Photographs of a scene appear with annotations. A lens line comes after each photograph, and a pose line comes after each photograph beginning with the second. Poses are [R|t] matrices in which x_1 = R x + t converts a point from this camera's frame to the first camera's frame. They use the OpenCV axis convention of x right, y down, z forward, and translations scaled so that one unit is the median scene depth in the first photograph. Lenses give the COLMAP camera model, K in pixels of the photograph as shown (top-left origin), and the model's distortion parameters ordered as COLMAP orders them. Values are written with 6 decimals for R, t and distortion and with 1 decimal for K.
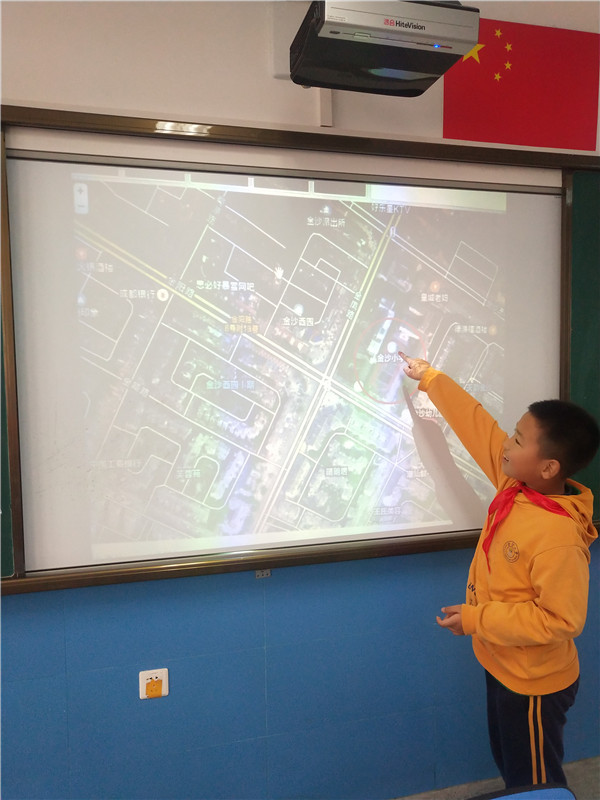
lens RADIAL K [[631.7, 0, 300.1], [0, 631.7, 401.4], [0, 0, 1]] dist [0.020163, 0.017822]
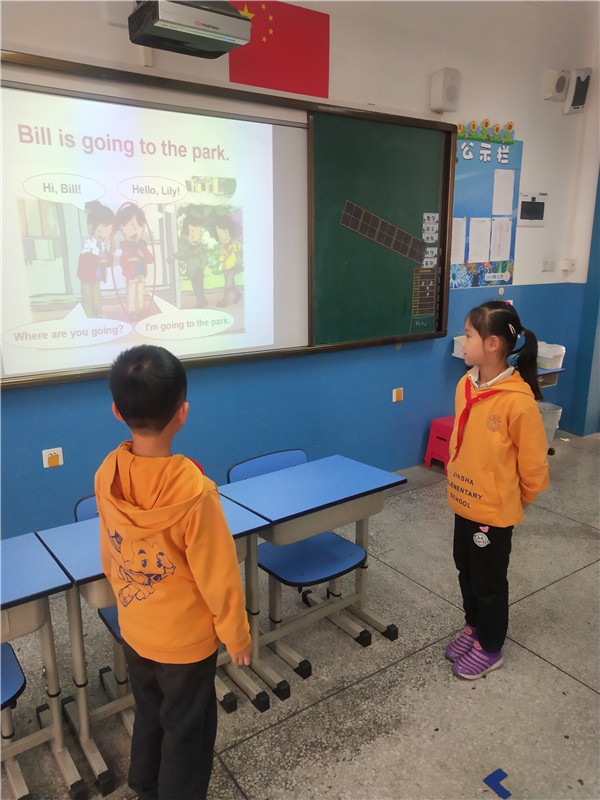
lens RADIAL K [[631.7, 0, 303.8], [0, 631.7, 406.9], [0, 0, 1]] dist [0.020163, 0.017822]
pose [[0.943319, -0.069623, 0.324504, -0.147029], [0.011830, 0.984181, 0.176770, 0.067506], [-0.331678, -0.162911, 0.929220, -0.560035]]
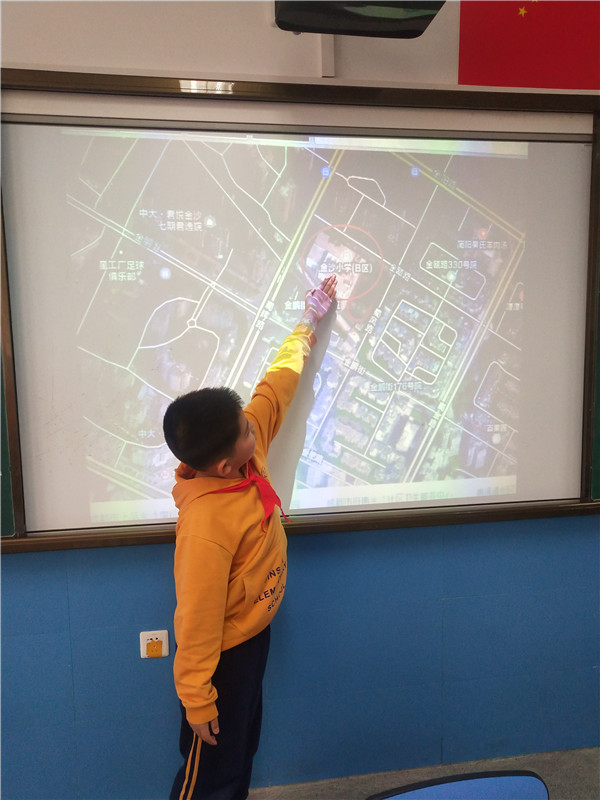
lens RADIAL K [[631.7, 0, 302.9], [0, 631.7, 399.7], [0, 0, 1]] dist [0.020163, 0.017822]
pose [[0.993748, 0.012374, -0.110959, 0.114085], [-0.006519, 0.998575, 0.052969, -0.003817], [0.111456, -0.051914, 0.992412, 0.033799]]
